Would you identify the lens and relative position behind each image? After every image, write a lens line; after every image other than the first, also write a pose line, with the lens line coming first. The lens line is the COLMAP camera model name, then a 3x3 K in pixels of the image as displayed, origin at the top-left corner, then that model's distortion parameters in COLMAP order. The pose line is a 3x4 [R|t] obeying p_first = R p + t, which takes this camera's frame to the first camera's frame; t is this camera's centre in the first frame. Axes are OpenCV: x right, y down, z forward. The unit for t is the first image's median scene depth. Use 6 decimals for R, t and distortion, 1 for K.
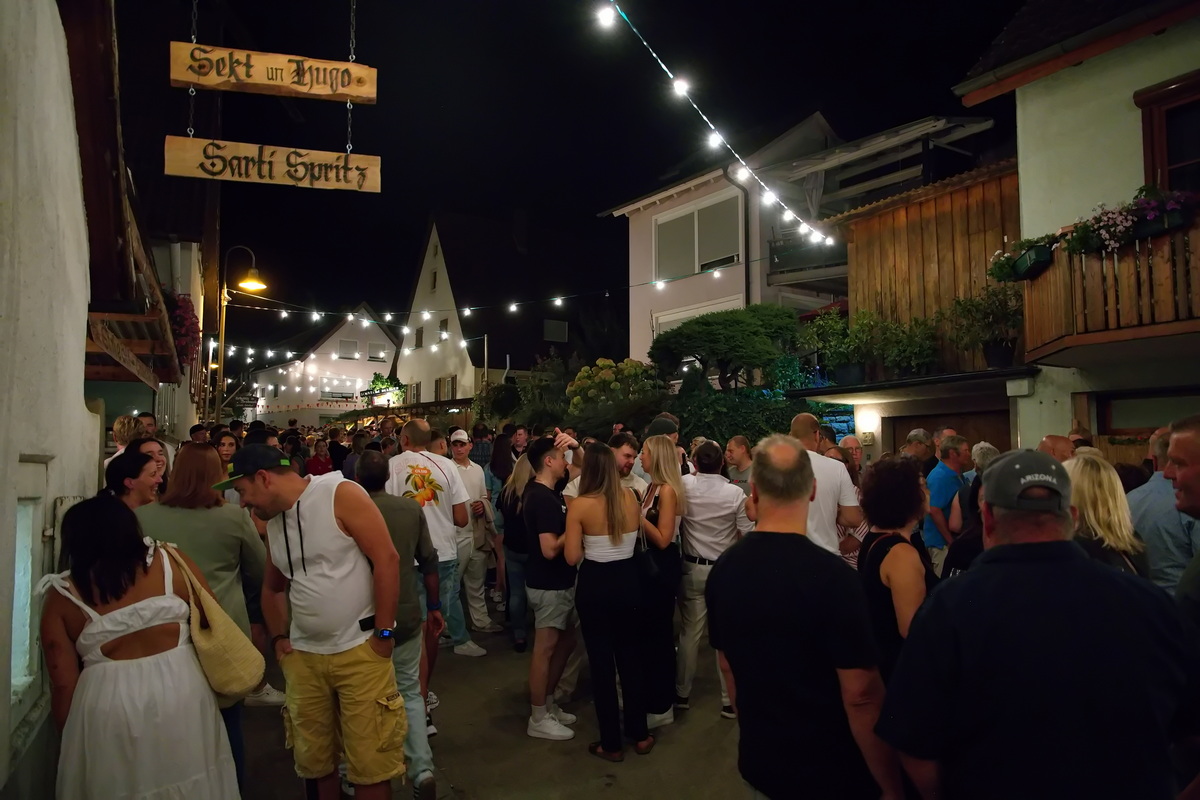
lens RADIAL K [[831.5, 0, 598.2], [0, 831.5, 409.6], [0, 0, 1]] dist [-0.035006, 0.042490]
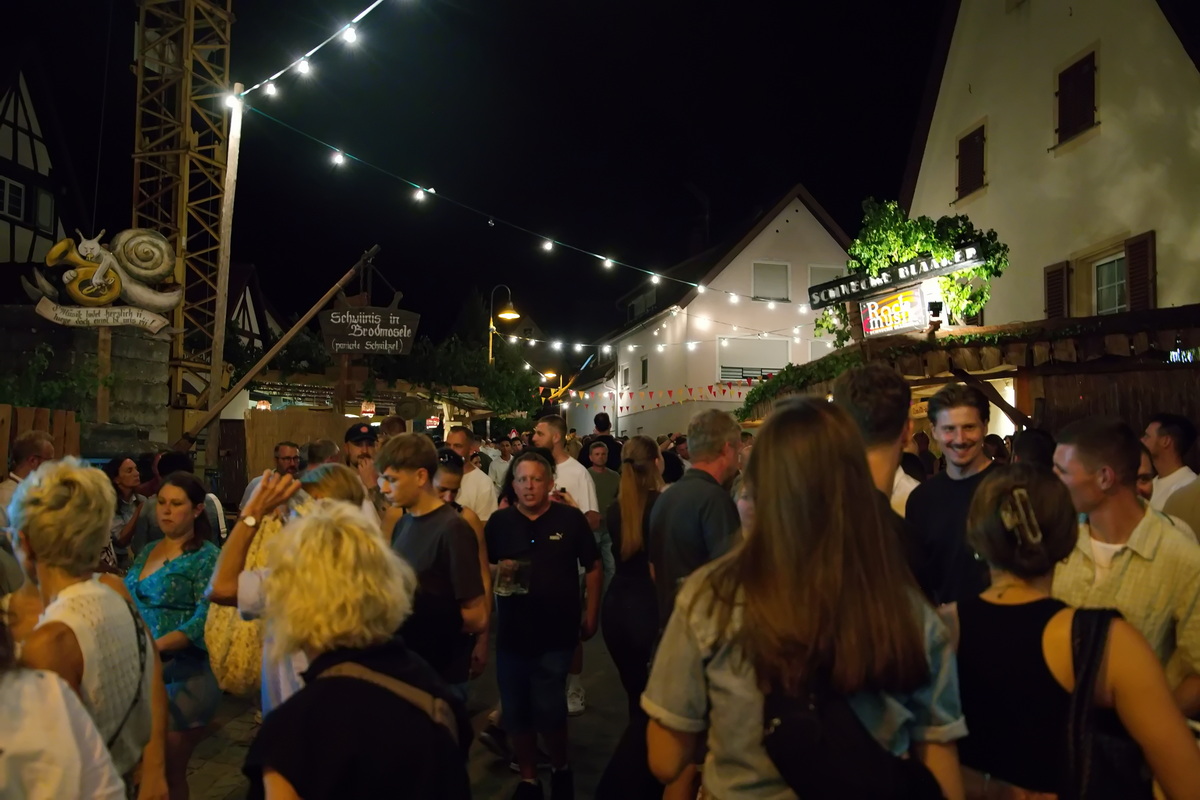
lens RADIAL K [[1117.0, 0, 600.0], [0, 1117.0, 400.0], [0, 0, 1]] dist [-0.001570, 0.000133]
pose [[0.898093, -0.035267, -0.438390, -0.198857], [0.032636, 0.999376, -0.013537, 0.015012], [0.438594, -0.002150, 0.898683, 0.675691]]
